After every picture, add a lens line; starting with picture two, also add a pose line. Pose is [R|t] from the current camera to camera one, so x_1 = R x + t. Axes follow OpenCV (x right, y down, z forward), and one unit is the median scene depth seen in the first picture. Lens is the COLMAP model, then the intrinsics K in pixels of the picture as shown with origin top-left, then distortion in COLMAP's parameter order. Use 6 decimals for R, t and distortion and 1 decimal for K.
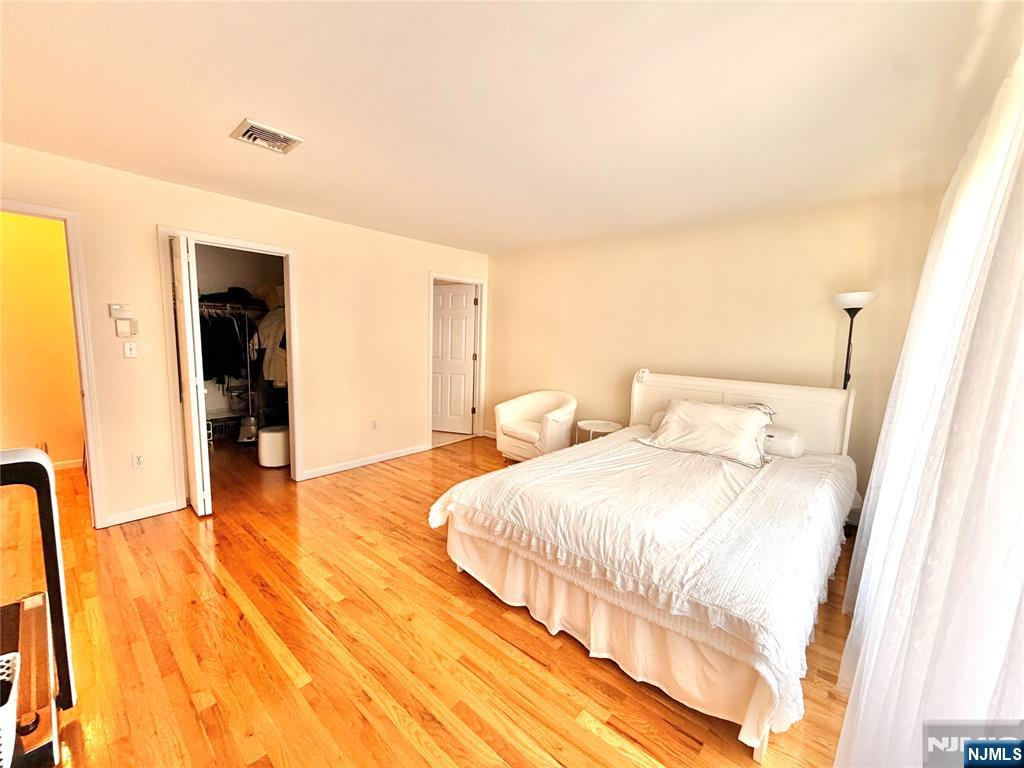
lens RADIAL K [[406.8, 0, 513.5], [0, 406.8, 386.8], [0, 0, 1]] dist [0.001569, 0.000692]
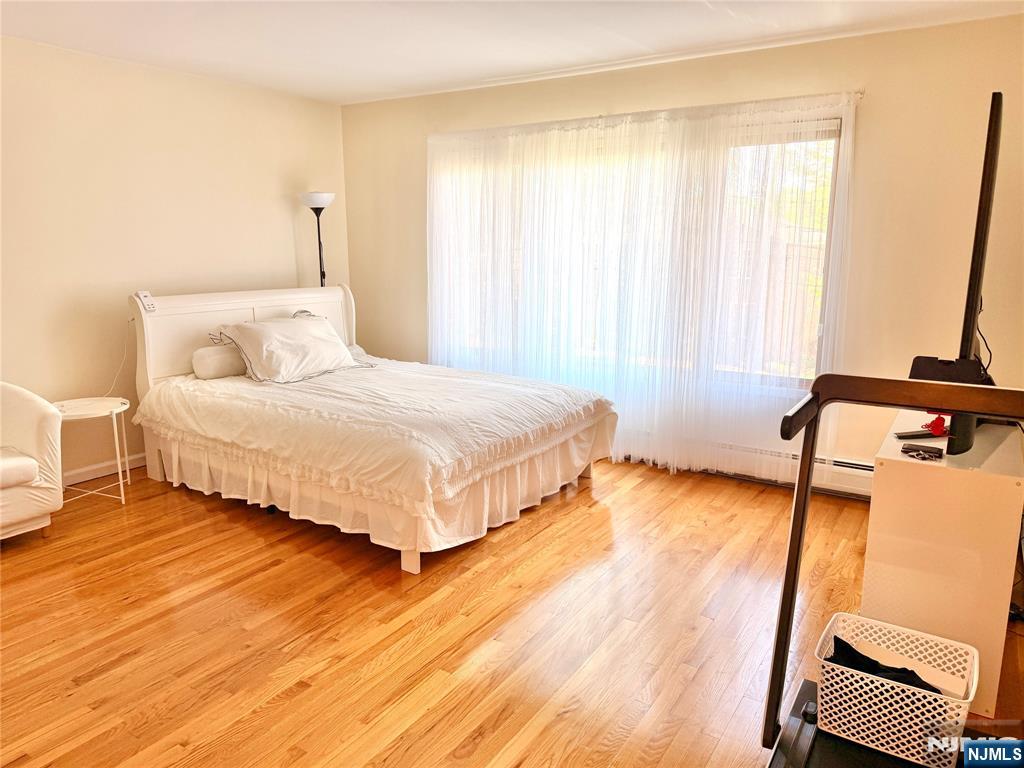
lens RADIAL K [[720.9, 0, 515.9], [0, 720.9, 387.4], [0, 0, 1]] dist [0.029348, -0.038531]
pose [[-0.145286, -0.217783, 0.965123, -1.234463], [0.122557, 0.963999, 0.235979, -0.136134], [-0.981770, 0.152567, -0.113365, 0.860267]]
